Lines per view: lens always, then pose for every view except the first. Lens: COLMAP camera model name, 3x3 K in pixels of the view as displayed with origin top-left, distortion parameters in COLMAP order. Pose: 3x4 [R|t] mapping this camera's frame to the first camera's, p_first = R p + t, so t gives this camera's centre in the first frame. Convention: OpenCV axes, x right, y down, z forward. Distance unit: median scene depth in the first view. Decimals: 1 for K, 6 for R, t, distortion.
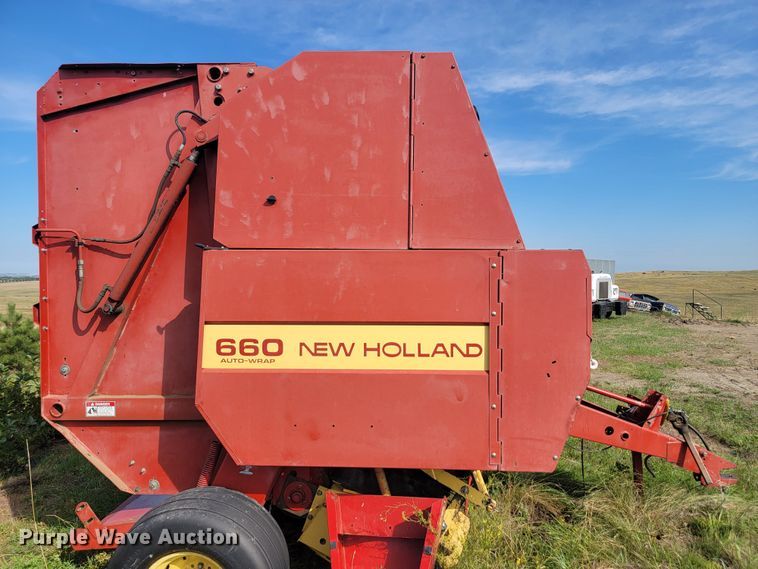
lens RADIAL K [[522.3, 0, 379.0], [0, 522.3, 284.5], [0, 0, 1]] dist [0.027883, 0.000159]
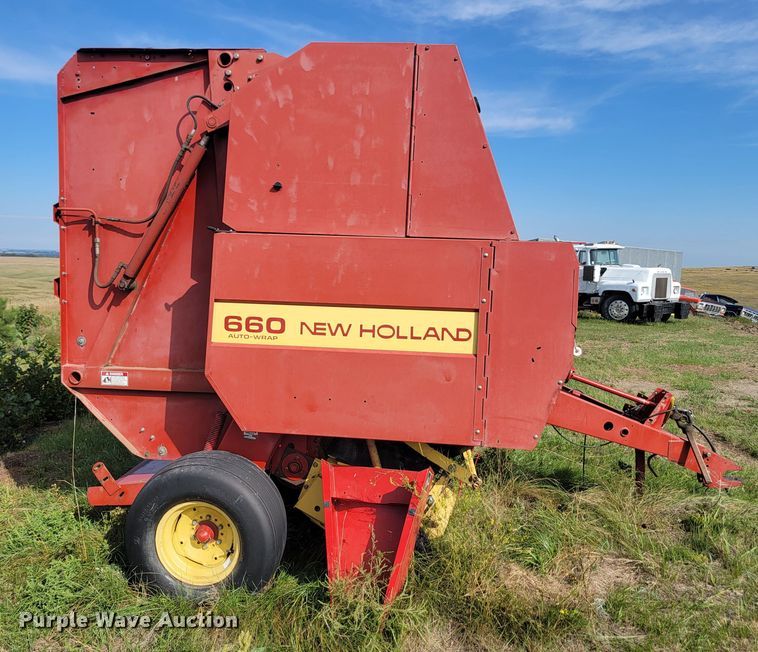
lens RADIAL K [[642.0, 0, 350.6], [0, 642.0, 318.7], [0, 0, 1]] dist [0.016618, 0.004001]
pose [[0.997260, 0.035694, -0.064791, 0.034912], [-0.030989, 0.996907, 0.072224, 0.006039], [0.067168, -0.070018, 0.995282, -0.297262]]
